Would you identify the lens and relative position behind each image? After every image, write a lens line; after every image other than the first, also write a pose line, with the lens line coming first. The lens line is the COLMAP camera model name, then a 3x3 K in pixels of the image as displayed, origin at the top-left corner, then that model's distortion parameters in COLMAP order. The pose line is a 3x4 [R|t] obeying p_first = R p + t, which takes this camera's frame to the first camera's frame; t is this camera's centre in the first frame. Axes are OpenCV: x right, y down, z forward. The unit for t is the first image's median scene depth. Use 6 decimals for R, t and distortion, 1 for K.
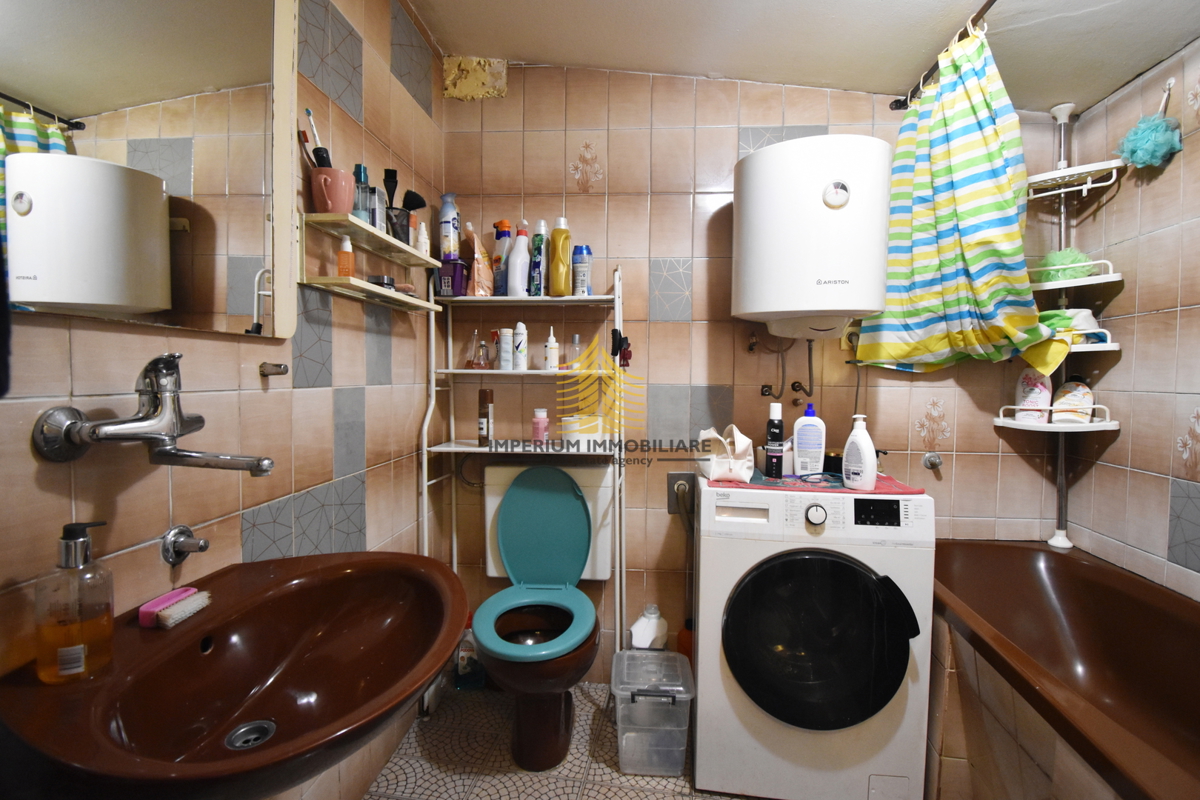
lens RADIAL K [[535.5, 0, 595.6], [0, 535.5, 400.0], [0, 0, 1]] dist [0.022849, -0.025311]
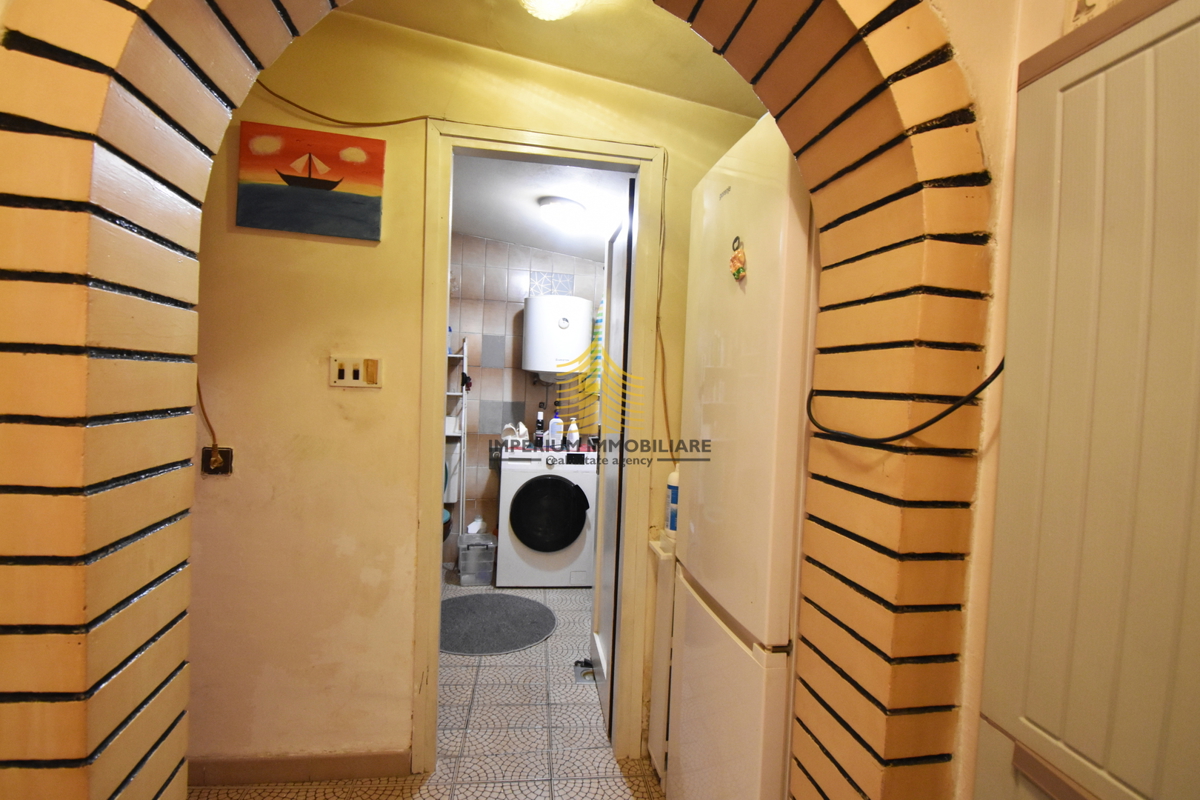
lens RADIAL K [[535.5, 0, 595.6], [0, 535.5, 400.0], [0, 0, 1]] dist [0.022849, -0.025311]
pose [[0.955920, 0.024935, 0.292565, -0.077993], [-0.023789, 0.999689, -0.007475, -0.030535], [-0.292661, 0.000186, 0.956216, -1.088024]]
